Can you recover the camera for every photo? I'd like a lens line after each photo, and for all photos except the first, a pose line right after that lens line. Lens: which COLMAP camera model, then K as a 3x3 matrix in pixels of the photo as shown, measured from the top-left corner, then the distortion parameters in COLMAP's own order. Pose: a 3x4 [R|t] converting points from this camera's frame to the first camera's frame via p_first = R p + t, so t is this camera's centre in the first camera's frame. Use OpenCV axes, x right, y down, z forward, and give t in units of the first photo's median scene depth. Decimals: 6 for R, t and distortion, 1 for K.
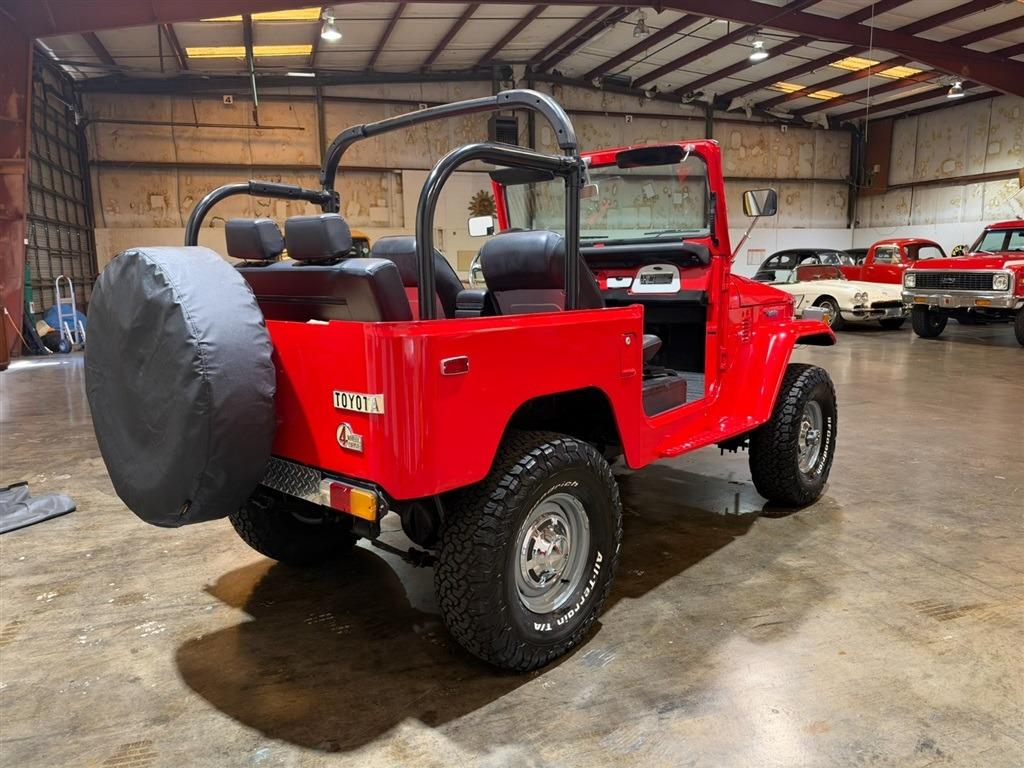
lens RADIAL K [[744.0, 0, 515.5], [0, 744.0, 385.7], [0, 0, 1]] dist [0.005575, -0.025022]
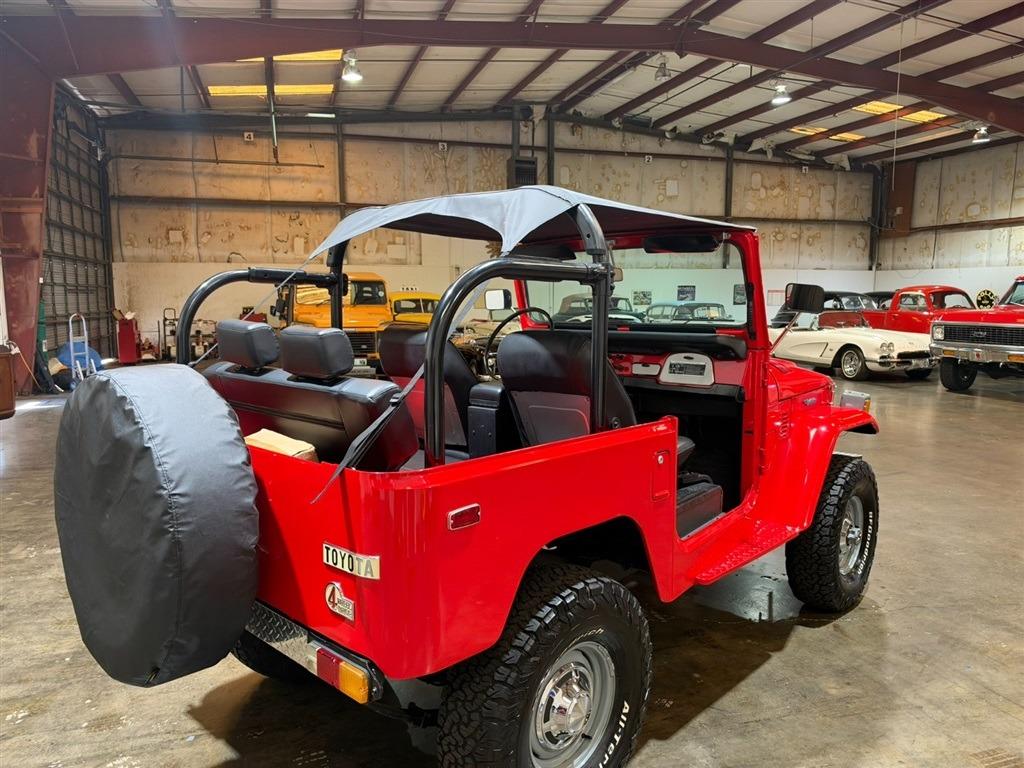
lens RADIAL K [[744.0, 0, 515.8], [0, 744.0, 387.2], [0, 0, 1]] dist [0.005575, -0.025022]
pose [[0.999673, 0.016743, -0.019331, -0.004697], [-0.017441, 0.999181, -0.036516, -0.082429], [0.018704, 0.036842, 0.999146, 0.072905]]
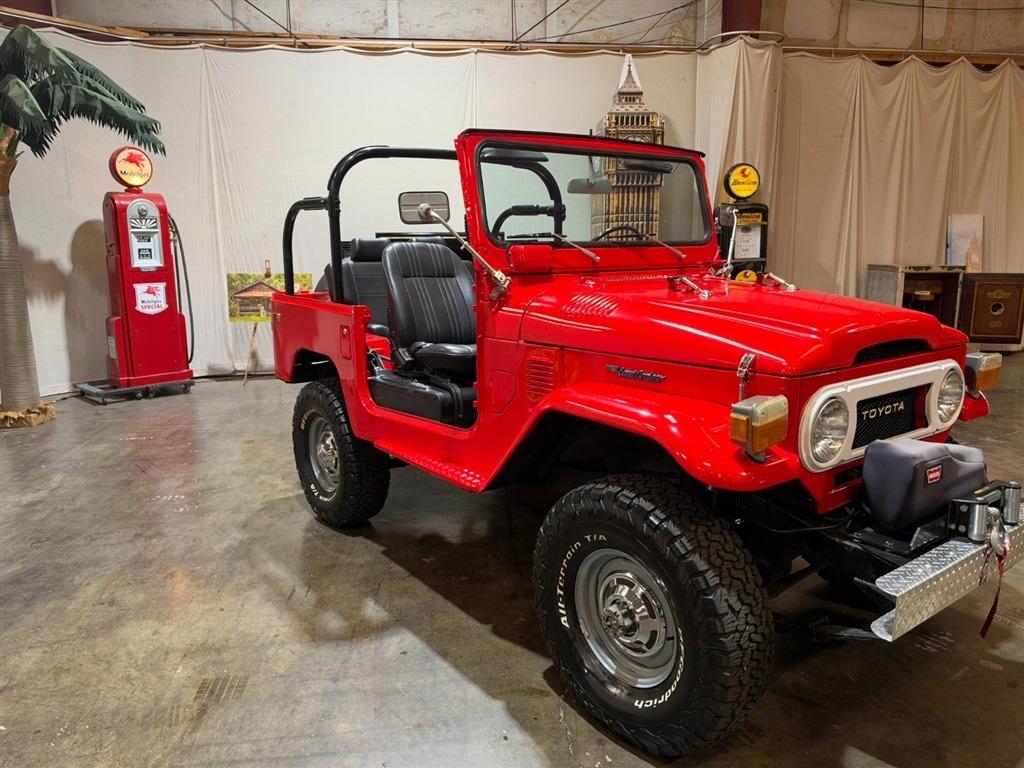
lens RADIAL K [[744.0, 0, 512.3], [0, 744.0, 384.2], [0, 0, 1]] dist [0.005575, -0.025022]
pose [[-0.194739, 0.196826, -0.960904, 0.987403], [-0.139087, 0.964219, 0.225693, -0.221001], [0.970944, 0.177601, -0.160395, 1.097198]]
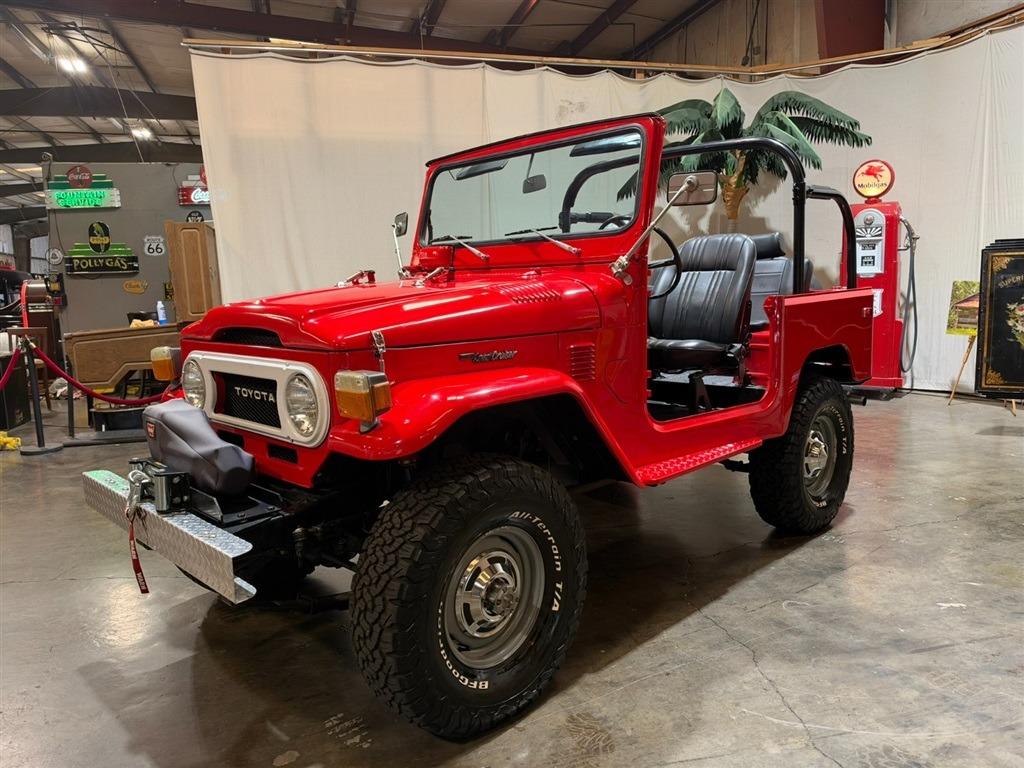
lens RADIAL K [[744.0, 0, 510.2], [0, 744.0, 383.9], [0, 0, 1]] dist [0.005575, -0.025022]
pose [[-0.997383, 0.034616, 0.063471, 0.074988], [0.051279, 0.957583, 0.283560, -0.284210], [-0.050963, 0.286072, -0.956852, 1.902781]]
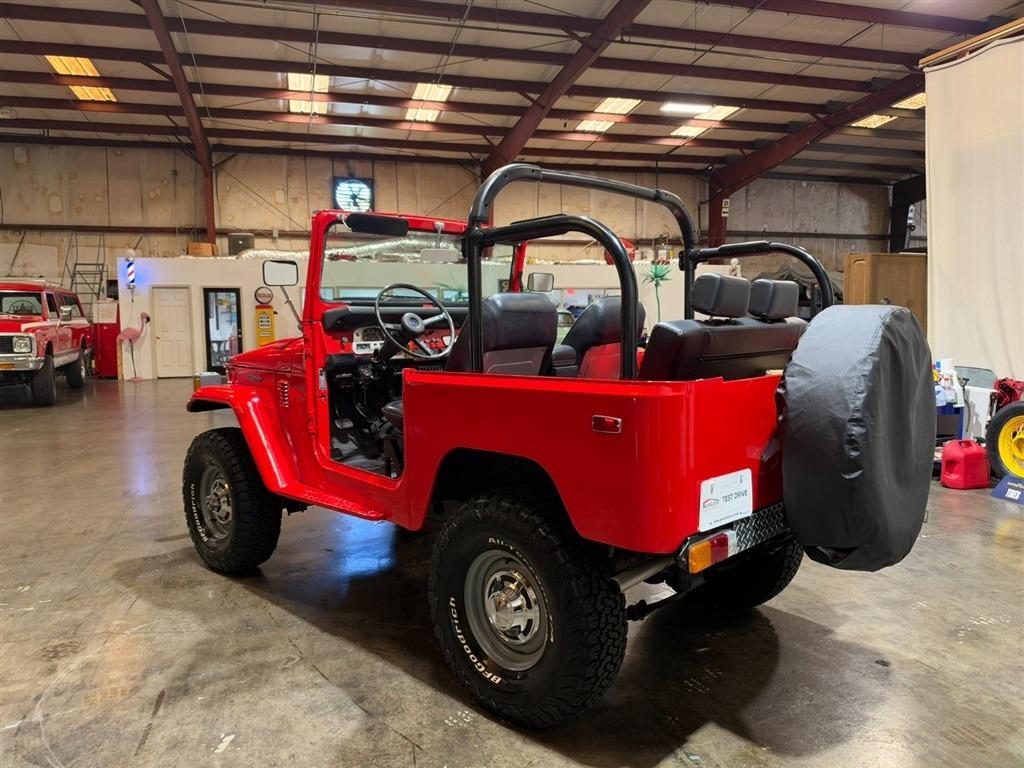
lens RADIAL K [[744.0, 0, 512.0], [0, 744.0, 384.0], [0, 0, 1]] dist [0.005575, -0.025022]
pose [[0.047243, -0.075417, 0.996032, -0.937995], [0.163456, 0.984288, 0.066775, -0.135303], [-0.985419, 0.159653, 0.058828, 0.871005]]
